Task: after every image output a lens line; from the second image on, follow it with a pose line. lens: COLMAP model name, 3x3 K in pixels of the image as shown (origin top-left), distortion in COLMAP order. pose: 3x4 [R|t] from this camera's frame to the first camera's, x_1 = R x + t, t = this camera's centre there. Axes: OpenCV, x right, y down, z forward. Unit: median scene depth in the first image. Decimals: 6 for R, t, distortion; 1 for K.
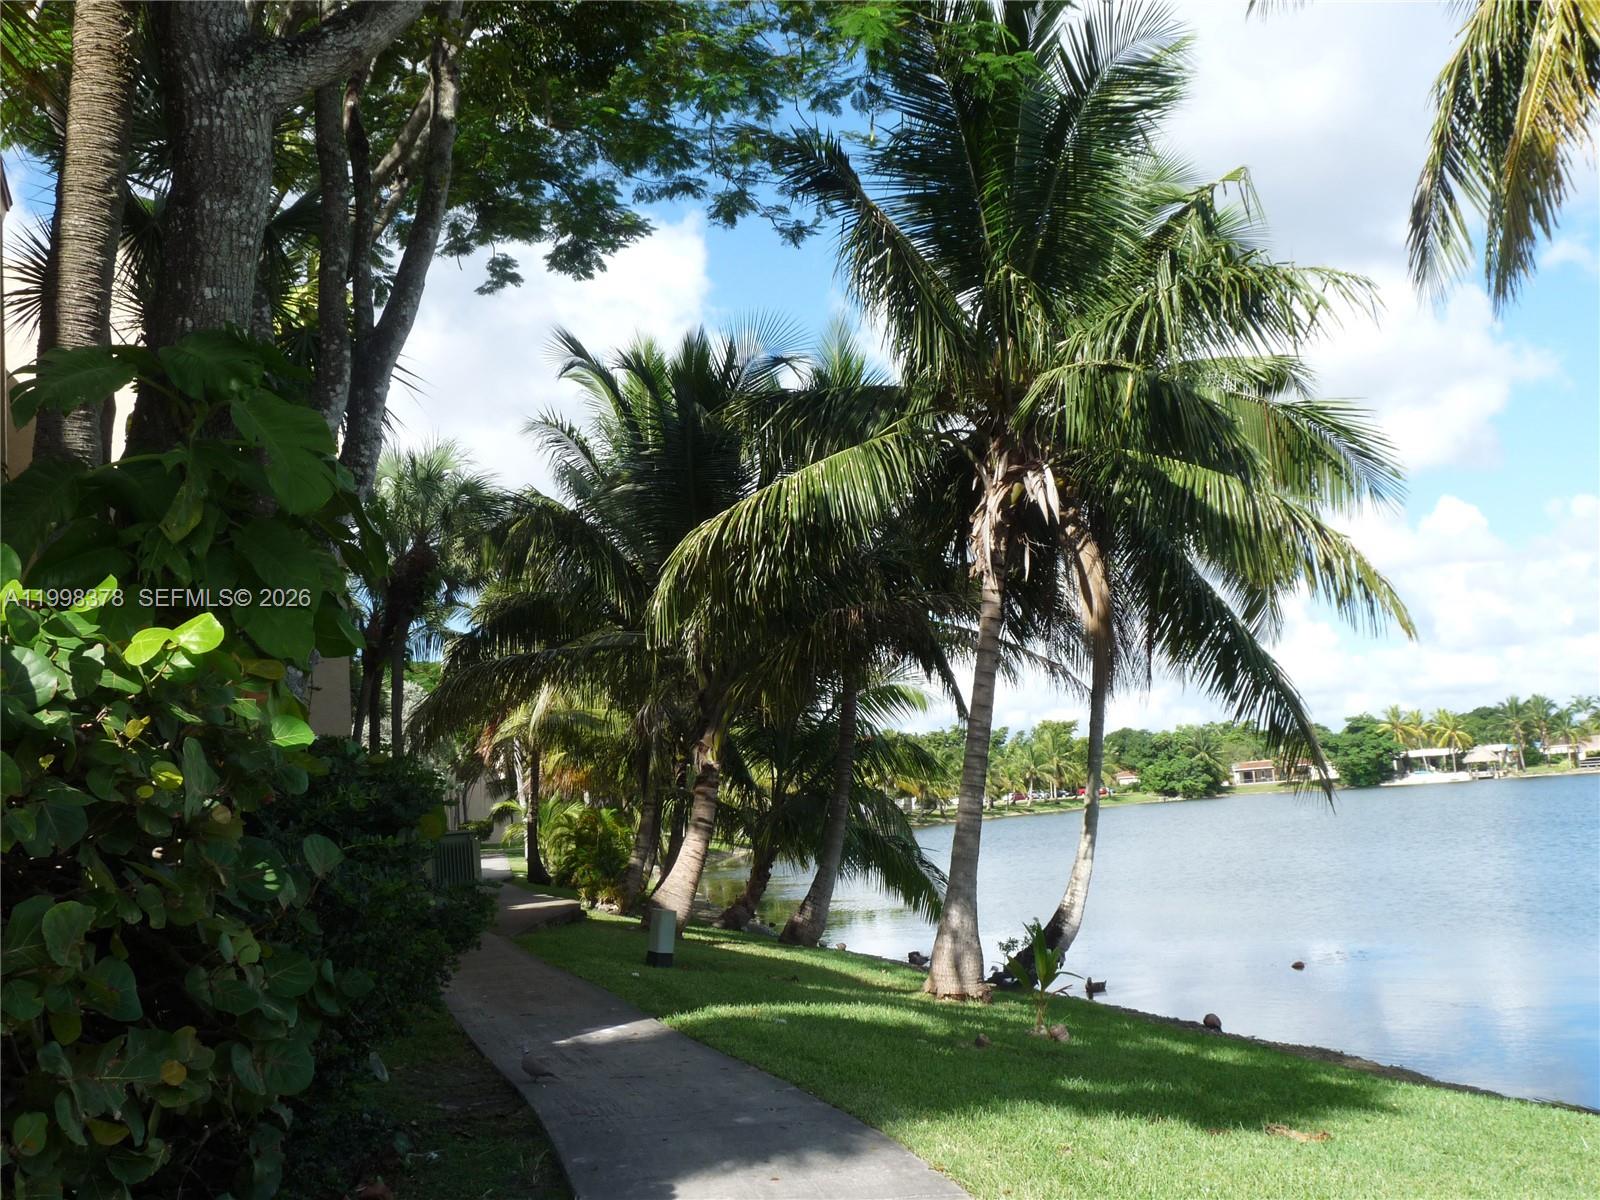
lens RADIAL K [[1807.5, 0, 794.9], [0, 1807.5, 588.0], [0, 0, 1]] dist [0.029004, 0.000000]
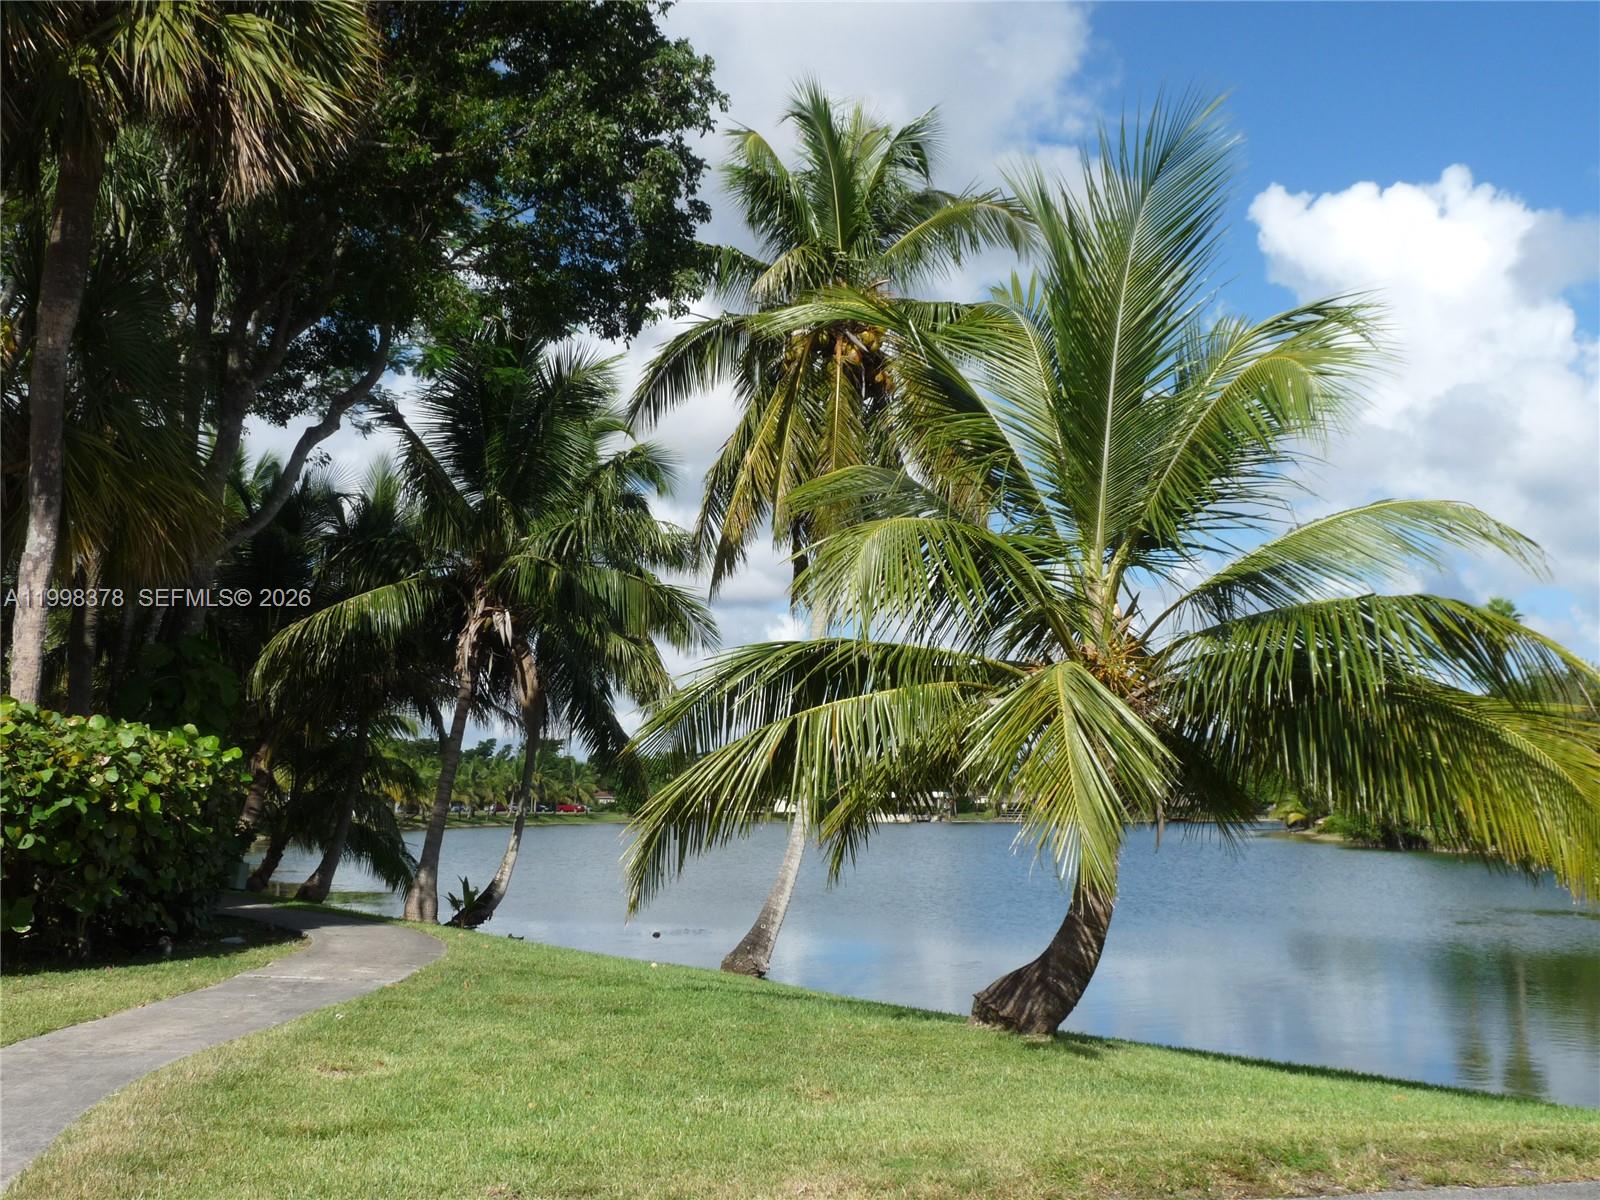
lens RADIAL K [[1807.5, 0, 787.7], [0, 1807.5, 598.0], [0, 0, 1]] dist [0.029004, 0.000000]
pose [[0.959289, 0.103126, 0.262923, -0.050927], [-0.102628, 0.994596, -0.015667, -0.077577], [-0.263118, -0.011954, 0.964690, -0.658135]]
